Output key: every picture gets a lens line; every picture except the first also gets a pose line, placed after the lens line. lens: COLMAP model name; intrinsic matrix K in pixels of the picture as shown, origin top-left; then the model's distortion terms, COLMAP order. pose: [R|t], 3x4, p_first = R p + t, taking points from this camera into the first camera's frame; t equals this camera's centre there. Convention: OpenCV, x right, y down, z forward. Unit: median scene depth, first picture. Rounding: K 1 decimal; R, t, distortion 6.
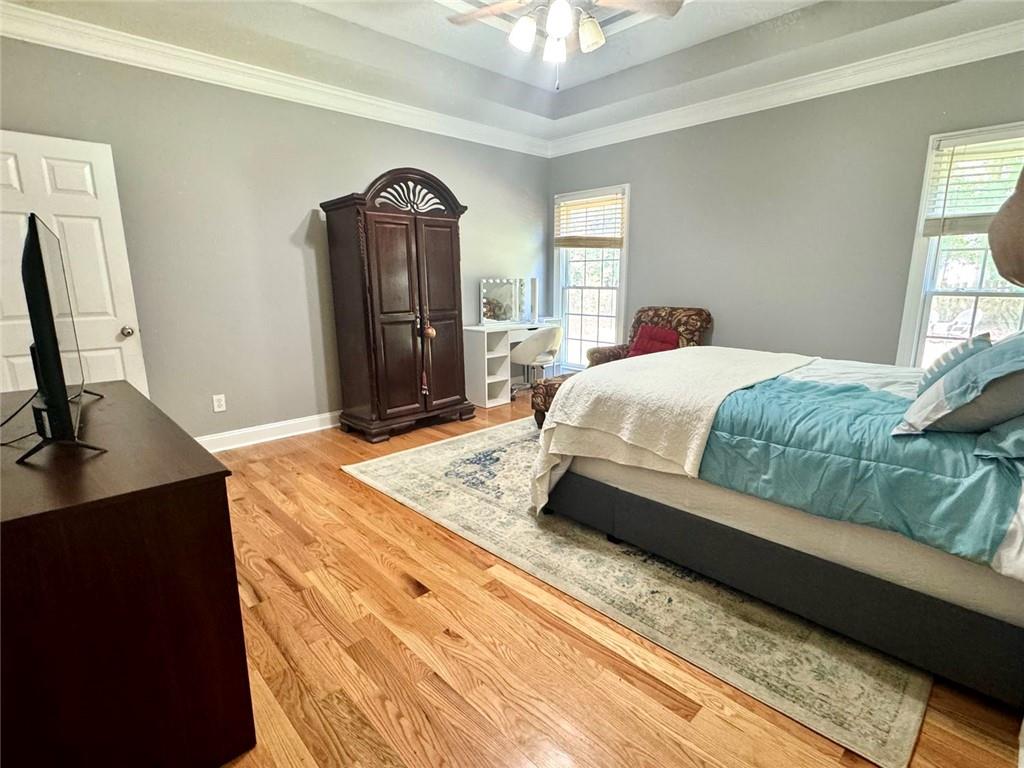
lens RADIAL K [[507.6, 0, 513.3], [0, 507.6, 382.6], [0, 0, 1]] dist [-0.001947, -0.000342]
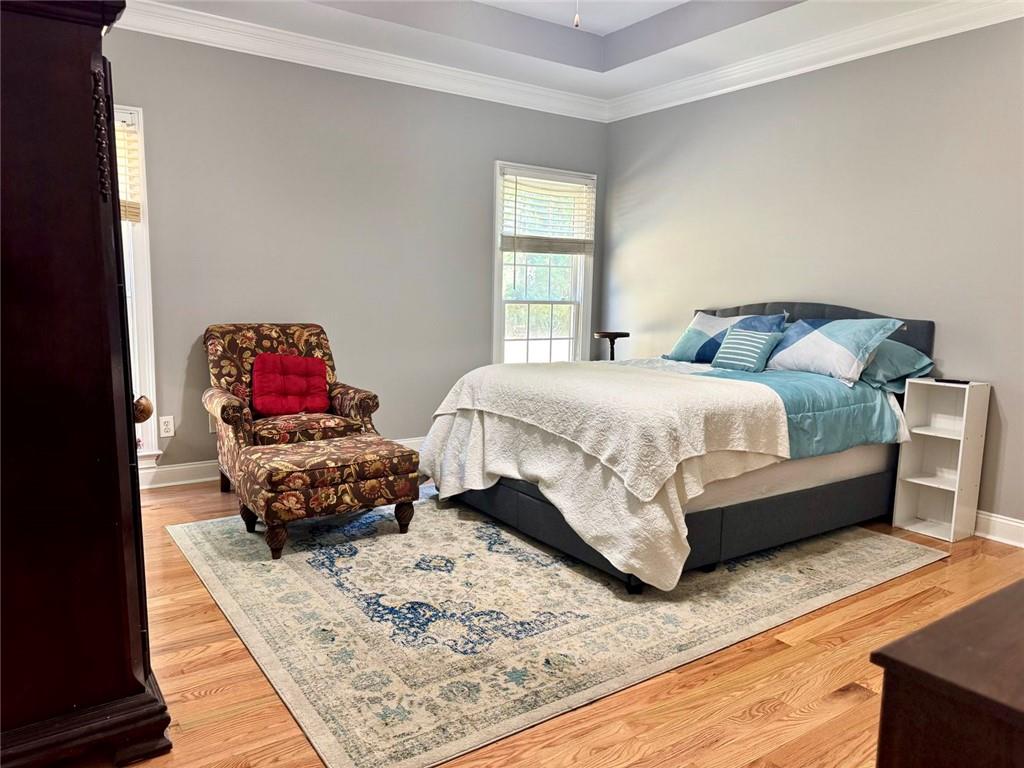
lens RADIAL K [[717.1, 0, 512.7], [0, 717.1, 387.4], [0, 0, 1]] dist [0.034795, -0.055665]
pose [[0.163501, -0.118318, 0.979422, -1.080054], [0.175690, 0.980404, 0.089108, -0.185626], [-0.970773, 0.157506, 0.181084, 1.051463]]
